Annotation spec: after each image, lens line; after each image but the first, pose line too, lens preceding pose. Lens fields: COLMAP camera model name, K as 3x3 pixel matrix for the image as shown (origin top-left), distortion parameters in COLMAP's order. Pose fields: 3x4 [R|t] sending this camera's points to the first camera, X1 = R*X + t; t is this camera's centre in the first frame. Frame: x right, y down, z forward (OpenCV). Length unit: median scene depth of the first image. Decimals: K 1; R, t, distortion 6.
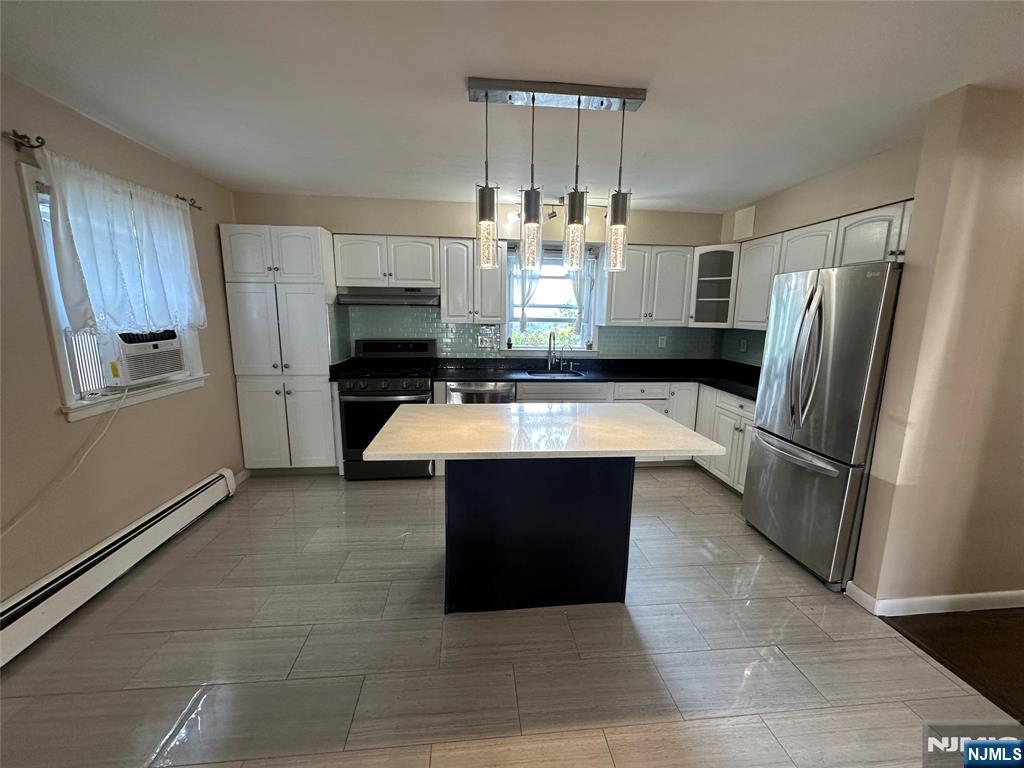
lens RADIAL K [[407.9, 0, 511.8], [0, 407.9, 385.3], [0, 0, 1]] dist [-0.006178, 0.000761]
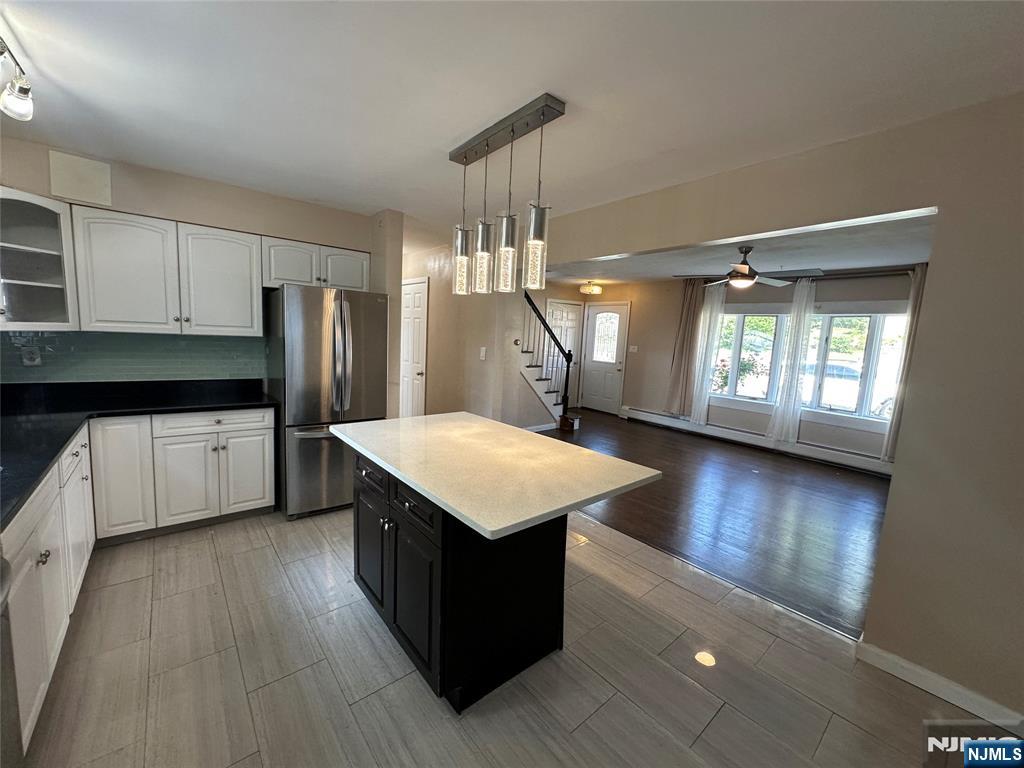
lens RADIAL K [[407.9, 0, 515.7], [0, 407.9, 384.5], [0, 0, 1]] dist [-0.006178, 0.000761]
pose [[-0.567564, -0.142480, 0.810907, -0.515387], [0.089052, 0.968511, 0.232500, -0.177959], [-0.818499, 0.204171, -0.537003, 0.960467]]
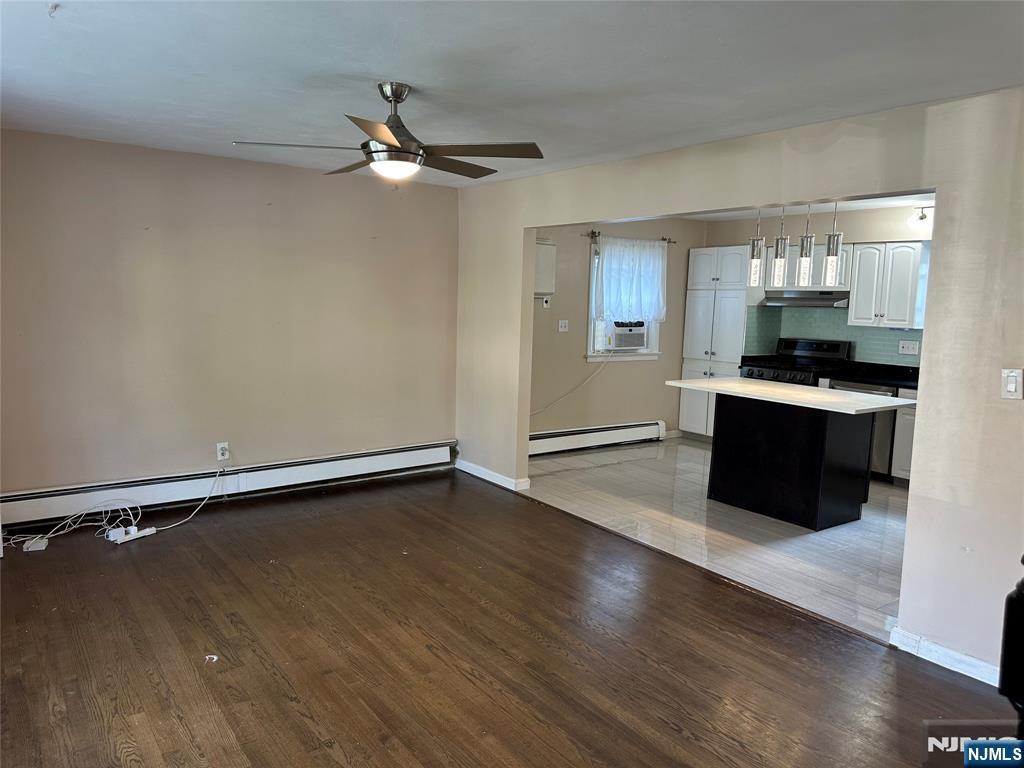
lens RADIAL K [[721.0, 0, 508.2], [0, 721.0, 391.4], [0, 0, 1]] dist [0.044807, -0.056089]
pose [[0.502443, 0.110681, -0.857497, 1.232395], [-0.172269, 0.984702, 0.026161, 0.137882], [0.847275, 0.134576, 0.513824, -0.794833]]
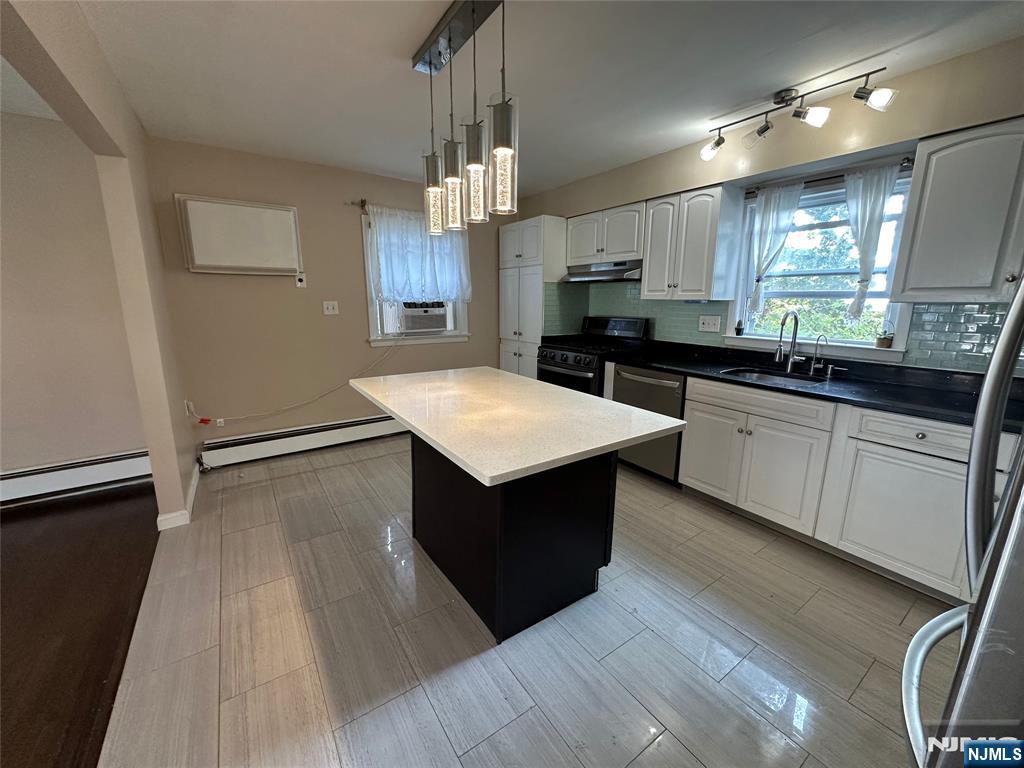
lens RADIAL K [[407.9, 0, 515.9], [0, 407.9, 386.2], [0, 0, 1]] dist [-0.006178, 0.000761]
pose [[0.480066, 0.173903, -0.859822, 0.620417], [-0.150763, 0.981926, 0.114424, -0.034191], [0.864180, 0.074699, 0.497607, 0.424678]]
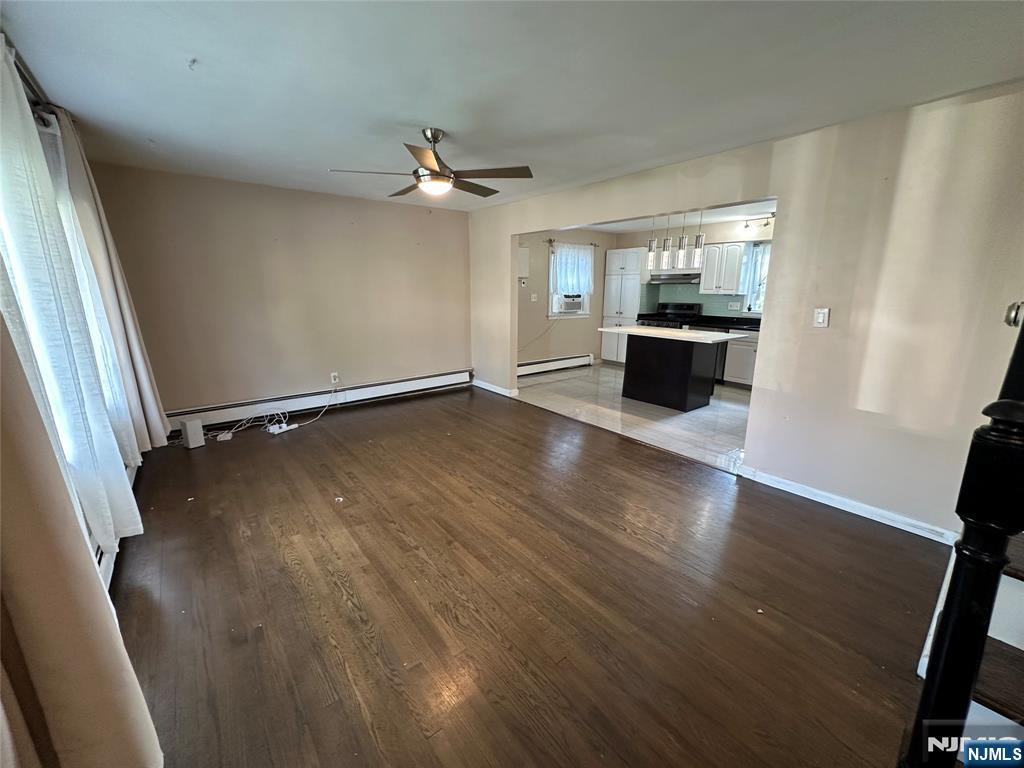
lens RADIAL K [[407.9, 0, 512.2], [0, 407.9, 387.5], [0, 0, 1]] dist [-0.006178, 0.000761]
pose [[0.542769, 0.185654, -0.819106, 1.129933], [-0.144956, 0.981335, 0.126371, 0.173646], [0.827279, 0.050144, 0.559550, -0.781405]]
